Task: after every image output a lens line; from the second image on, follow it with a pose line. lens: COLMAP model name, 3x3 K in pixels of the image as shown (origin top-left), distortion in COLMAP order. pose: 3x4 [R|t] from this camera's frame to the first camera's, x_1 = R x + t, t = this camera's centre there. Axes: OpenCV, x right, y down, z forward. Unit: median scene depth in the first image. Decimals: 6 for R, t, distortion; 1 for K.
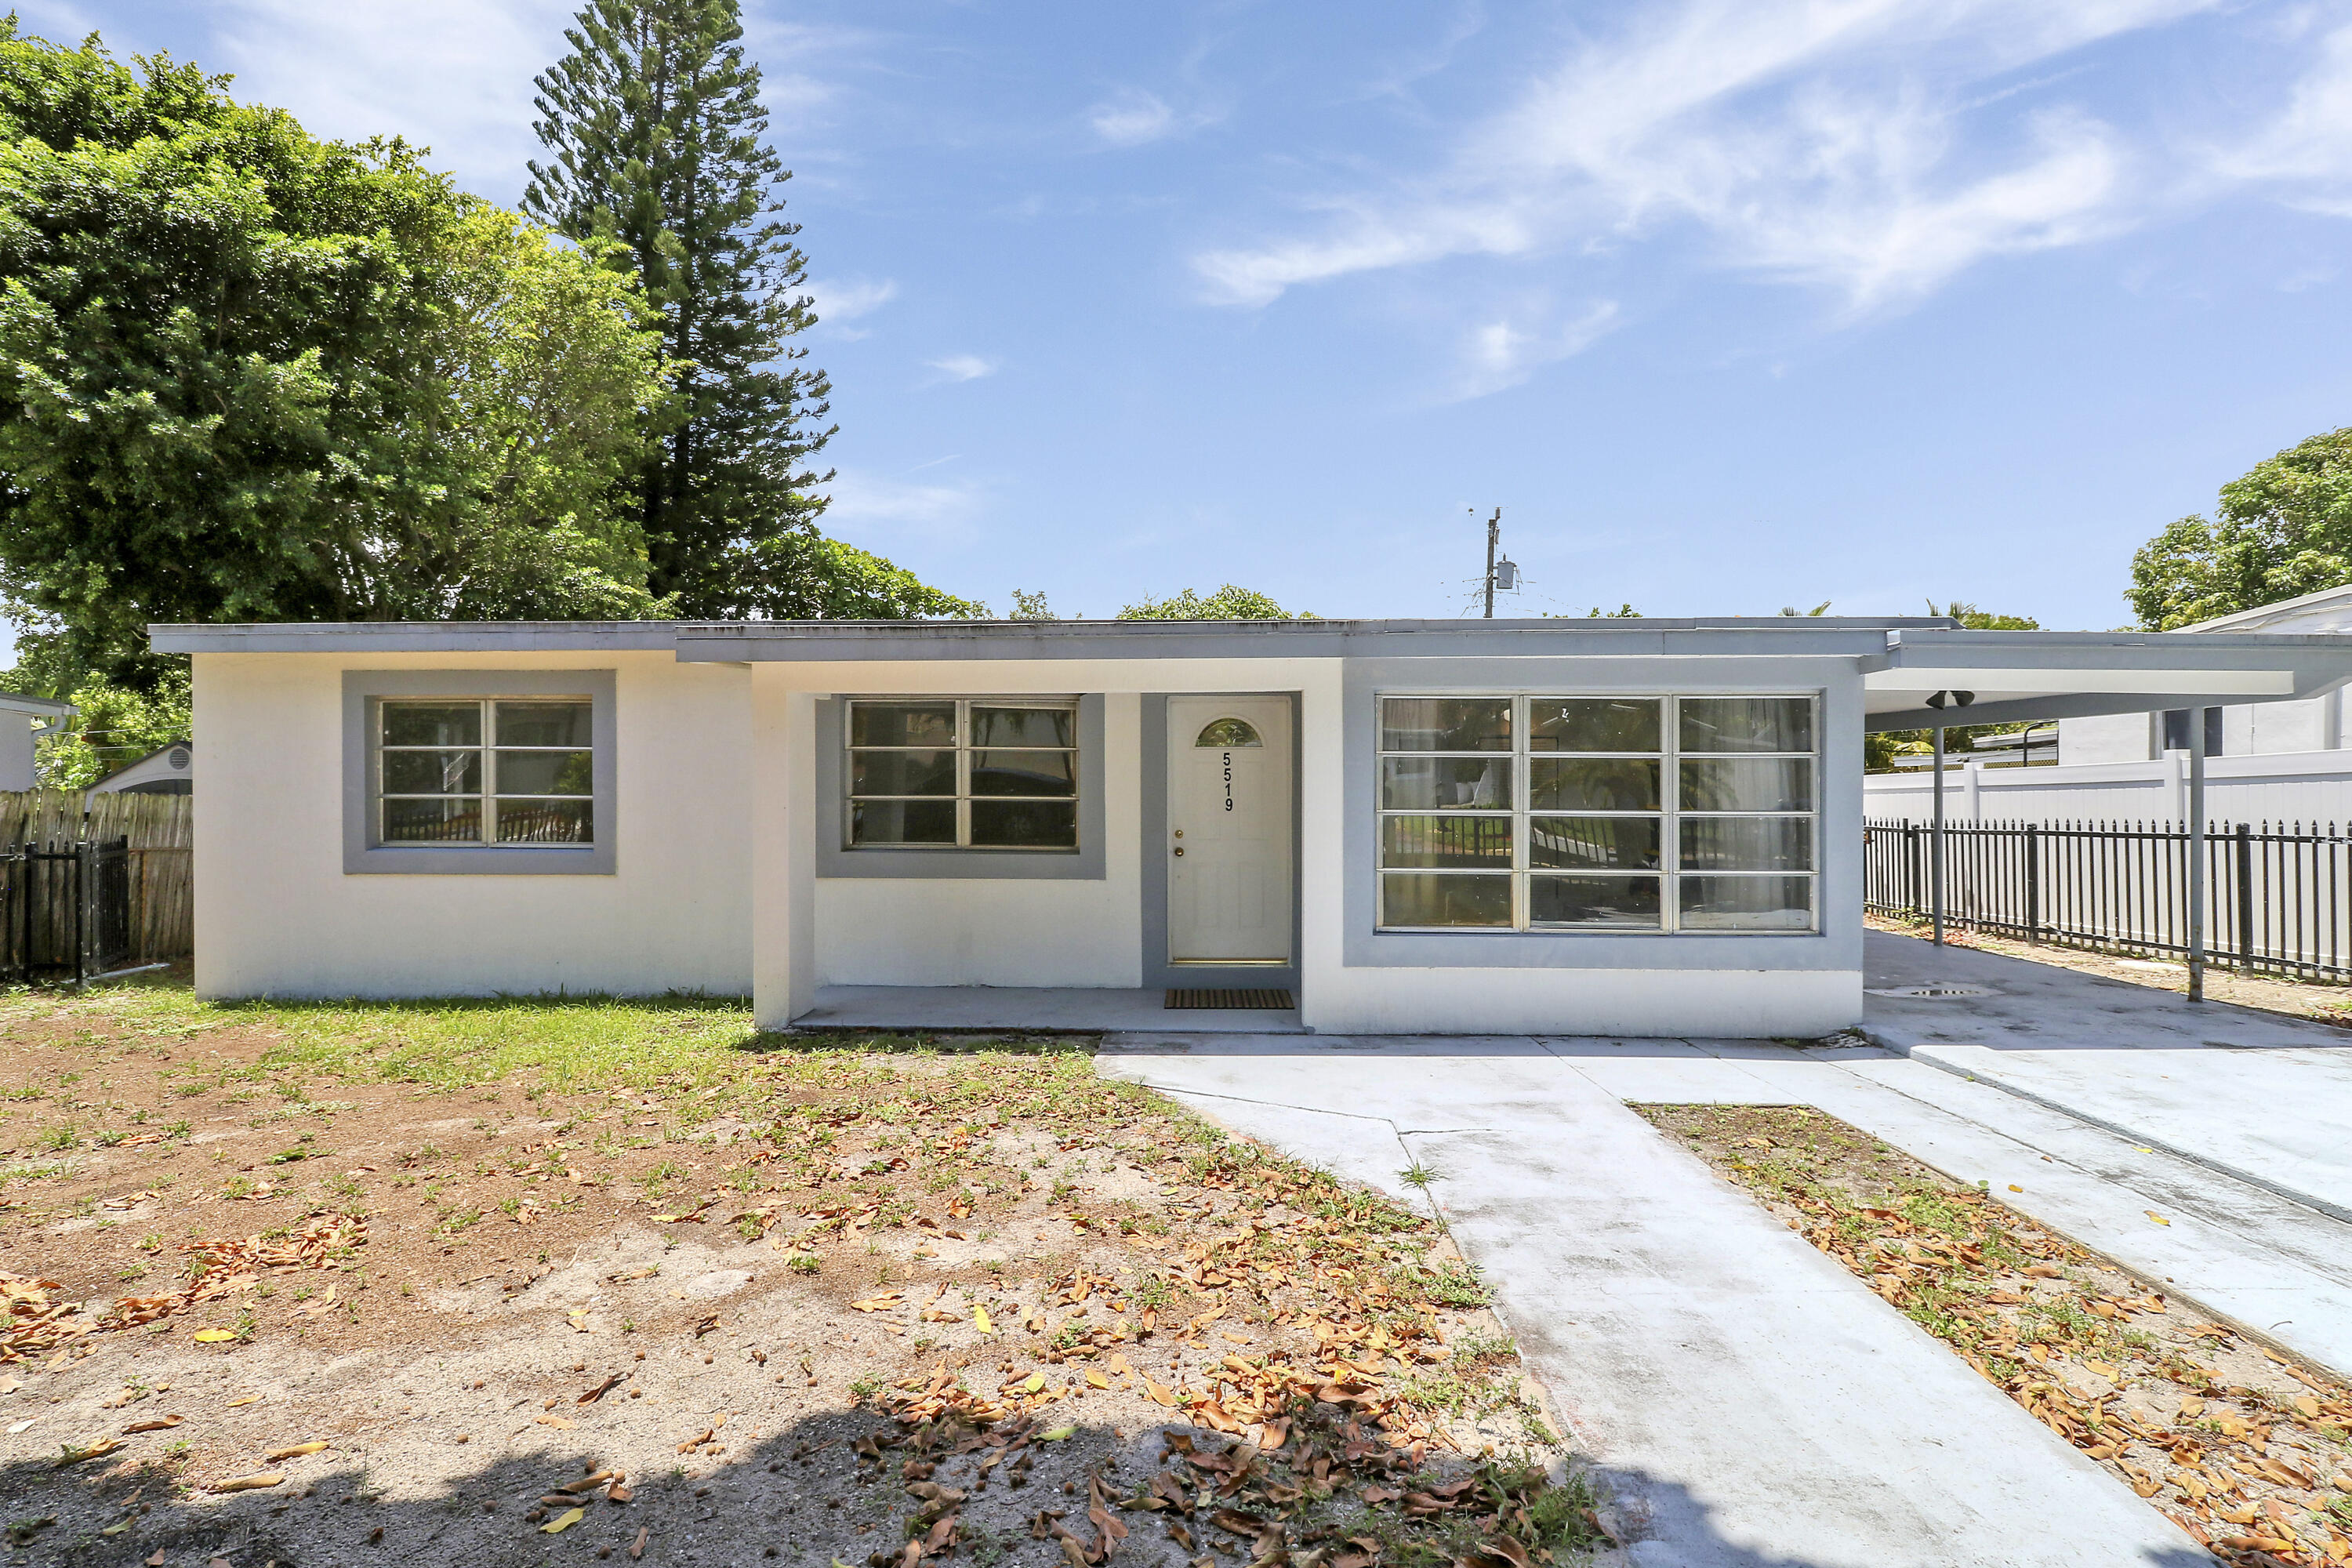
lens RADIAL K [[1132.1, 0, 1166.2], [0, 1132.1, 765.7], [0, 0, 1]] dist [-0.005920, -0.001425]
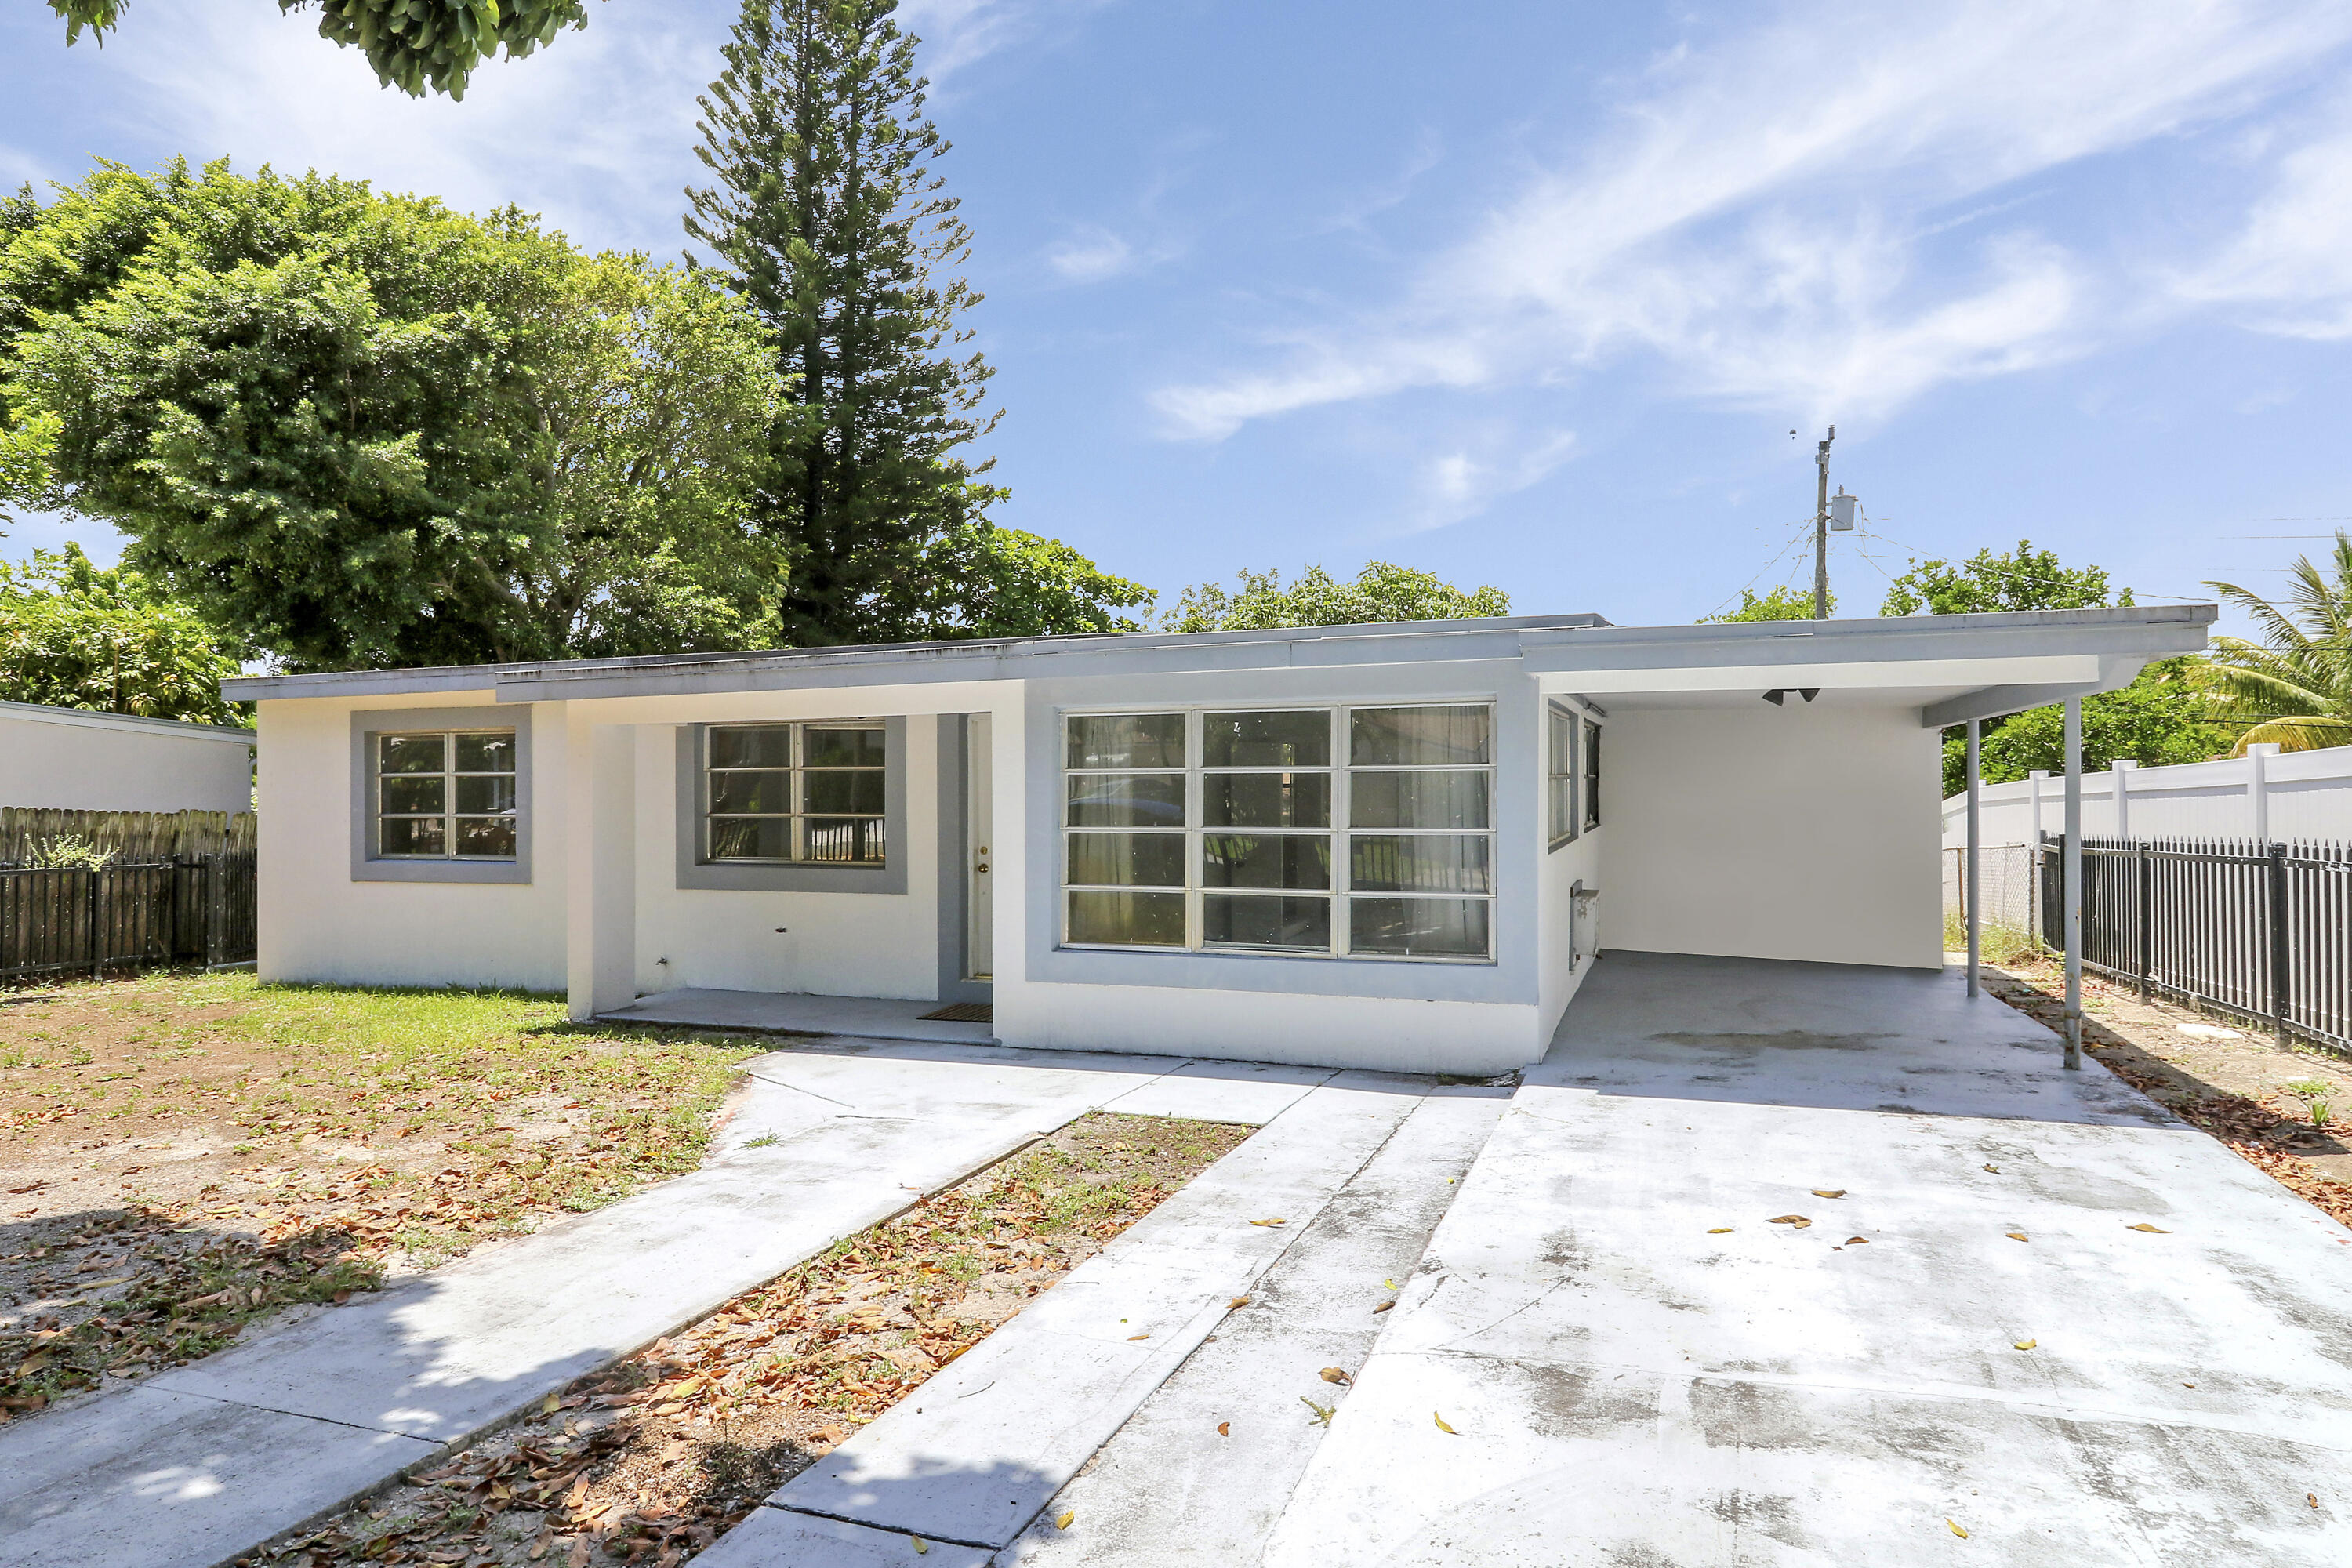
lens RADIAL K [[1399.2, 0, 1176.0], [0, 1399.2, 784.0], [0, 0, 1]] dist [-0.002782, -0.001607]
pose [[0.945884, -0.011288, -0.324310, 0.583886], [0.015523, 0.999825, 0.010474, -0.009324], [0.324134, -0.014942, 0.945893, -0.121359]]
